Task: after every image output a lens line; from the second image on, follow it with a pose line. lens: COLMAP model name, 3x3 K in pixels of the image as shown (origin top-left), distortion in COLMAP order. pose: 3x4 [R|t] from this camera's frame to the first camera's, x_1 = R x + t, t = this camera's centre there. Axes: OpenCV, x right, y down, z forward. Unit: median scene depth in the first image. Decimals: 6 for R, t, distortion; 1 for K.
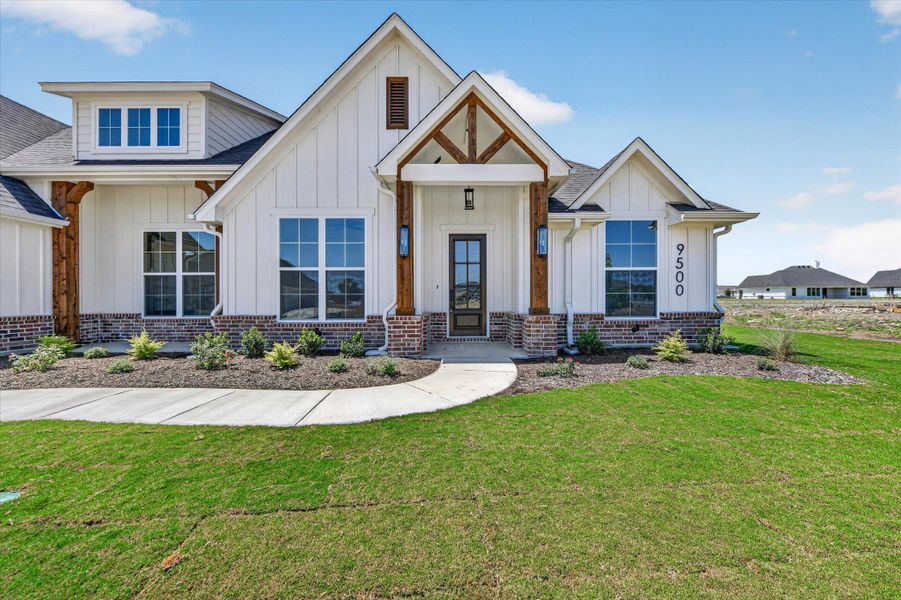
lens RADIAL K [[357.0, 0, 456.6], [0, 357.0, 298.2], [0, 0, 1]] dist [-0.003632, -0.000256]
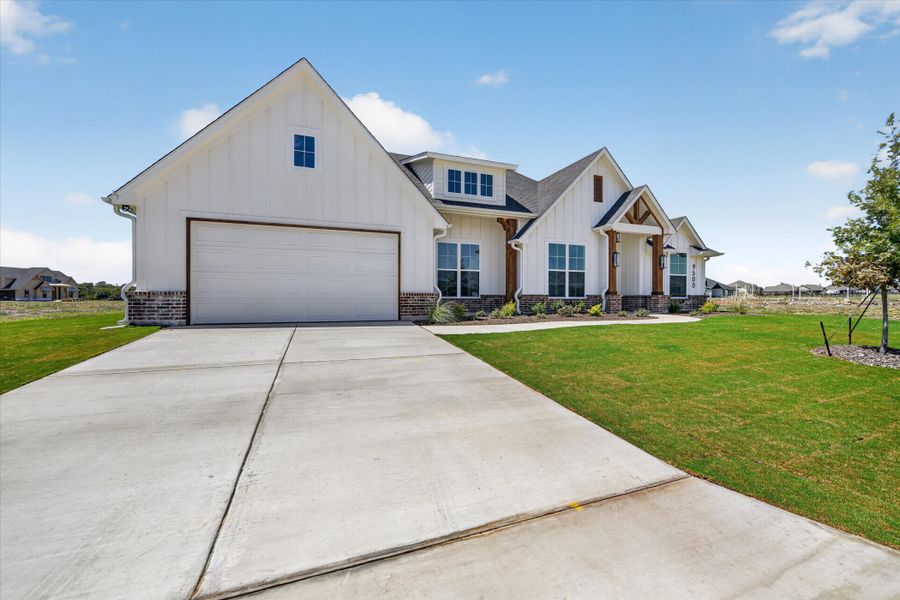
lens RADIAL K [[356.6, 0, 448.0], [0, 356.6, 296.9], [0, 0, 1]] dist [-0.003632, -0.000256]
pose [[0.938866, 0.006326, 0.344225, -1.596137], [-0.005904, 0.999980, -0.002275, 0.065252], [-0.344232, 0.000104, 0.938885, -0.564886]]
